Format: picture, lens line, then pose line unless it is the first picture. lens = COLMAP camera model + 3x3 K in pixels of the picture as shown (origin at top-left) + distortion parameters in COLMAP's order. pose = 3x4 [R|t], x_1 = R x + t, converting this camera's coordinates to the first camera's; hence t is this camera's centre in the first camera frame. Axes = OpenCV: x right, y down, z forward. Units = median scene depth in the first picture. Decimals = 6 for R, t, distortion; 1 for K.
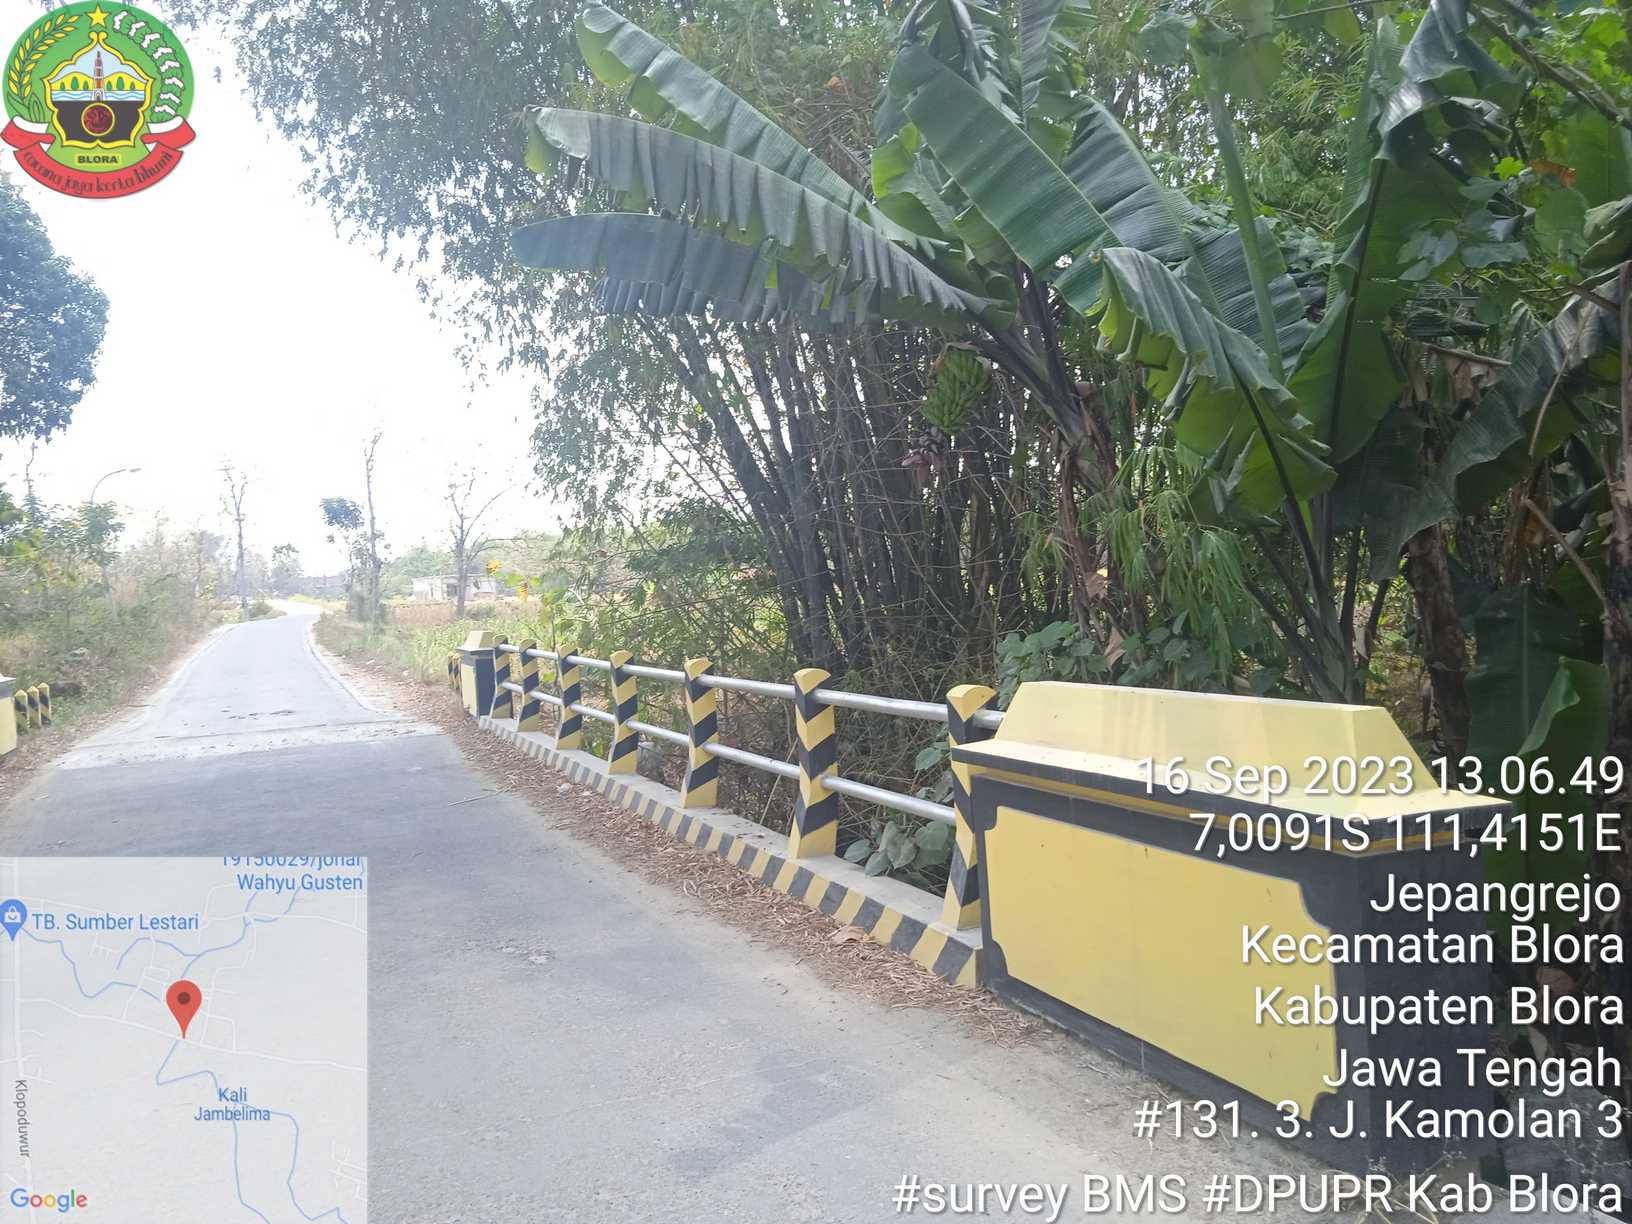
lens RADIAL K [[1325.5, 0, 814.3], [0, 1325.5, 636.0], [0, 0, 1]] dist [0.035453, -0.017658]
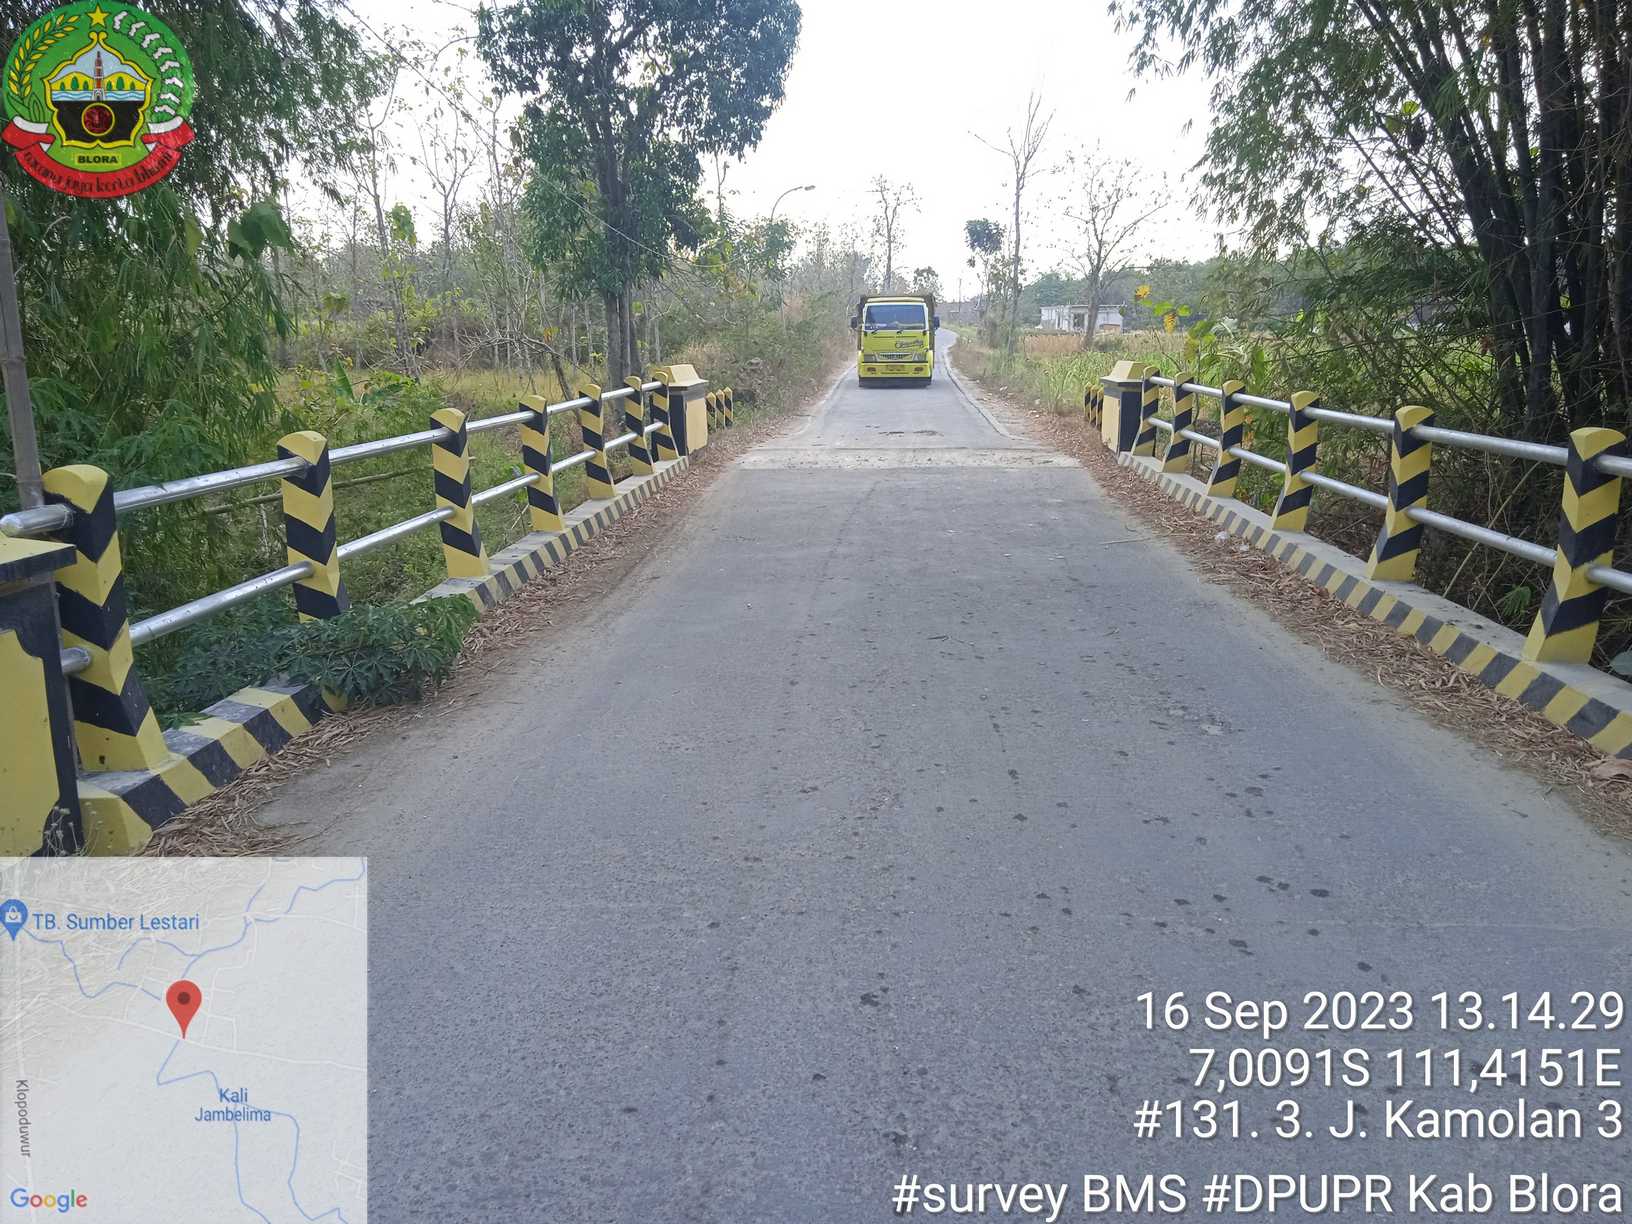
lens RADIAL K [[1325.5, 0, 814.3], [0, 1325.5, 636.0], [0, 0, 1]] dist [0.035453, -0.017658]
pose [[0.897034, 0.144739, -0.417589, -0.033147], [-0.060526, 0.976183, 0.208334, 0.003943], [0.437797, -0.161608, 0.884430, 0.038674]]
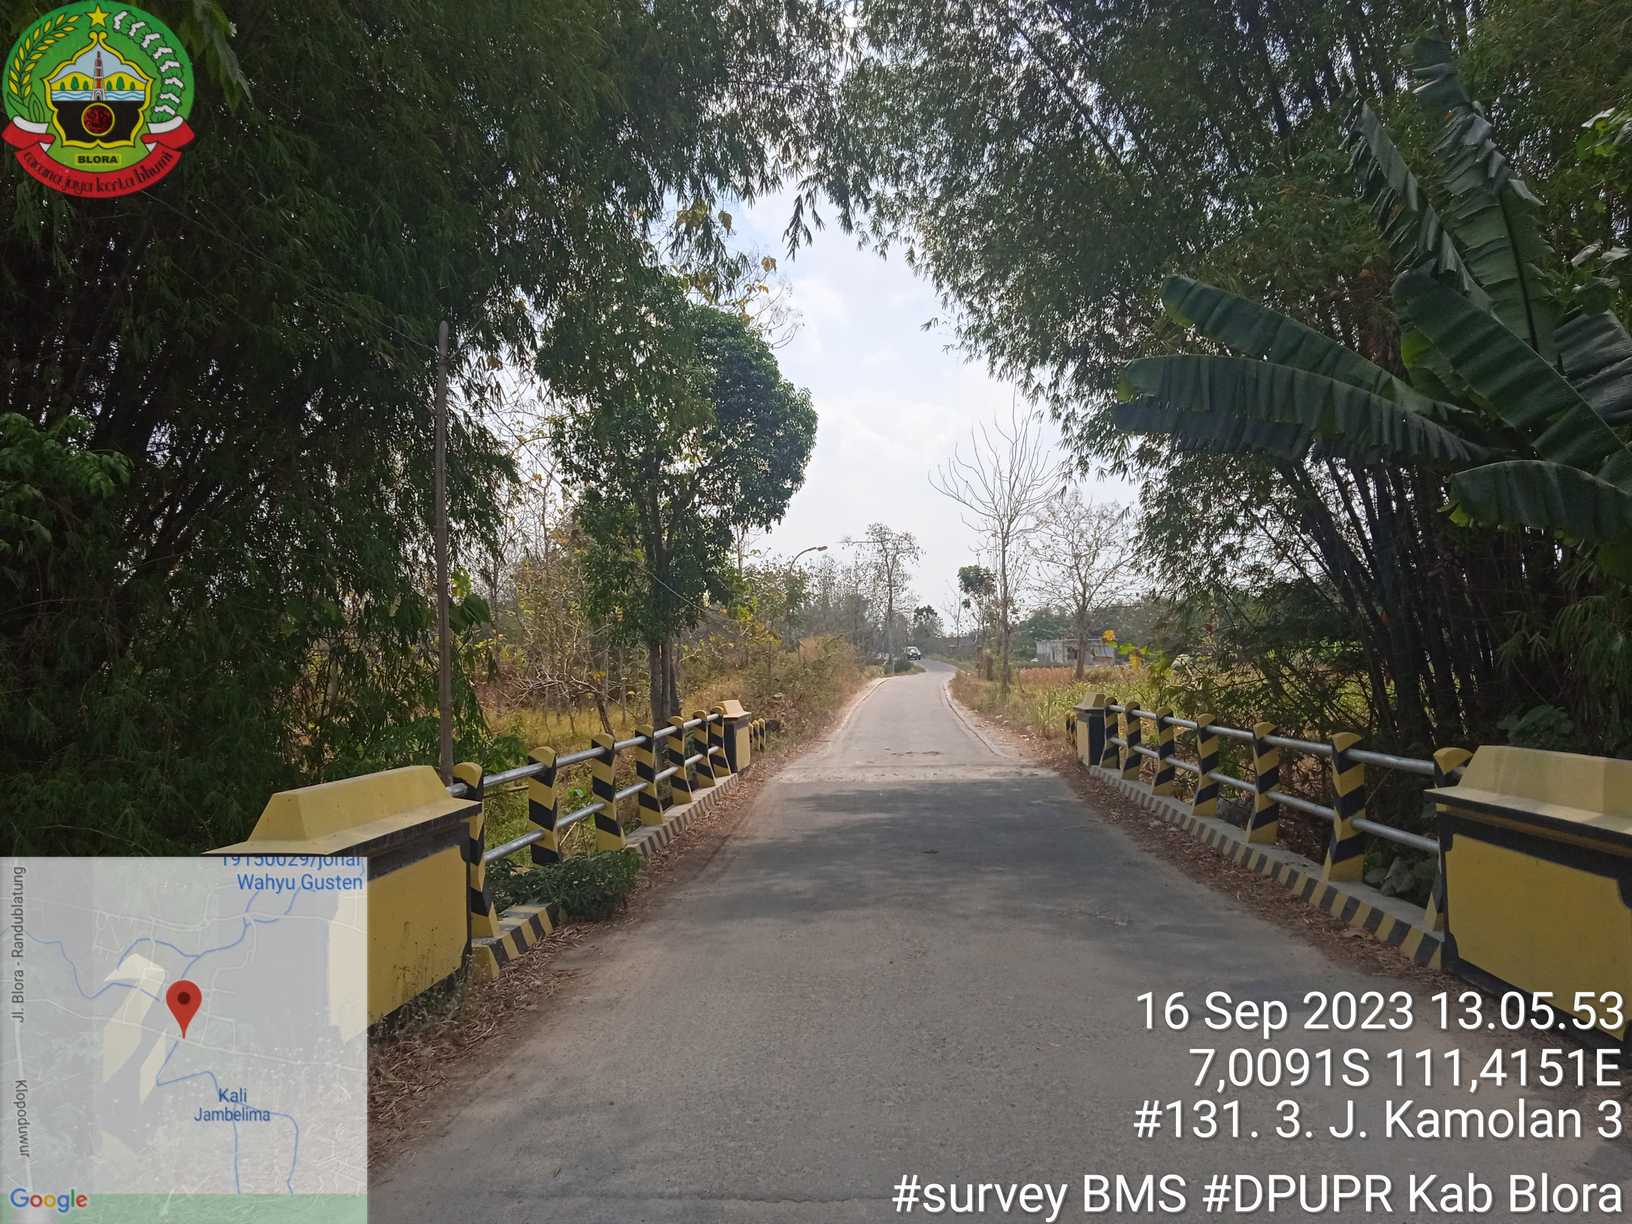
lens RADIAL K [[1325.5, 0, 814.3], [0, 1325.5, 636.0], [0, 0, 1]] dist [0.035453, -0.017658]
pose [[0.896318, 0.024213, -0.442751, 0.049934], [-0.045592, 0.998248, -0.037704, 0.001742], [0.441063, 0.053981, 0.895851, -0.179365]]
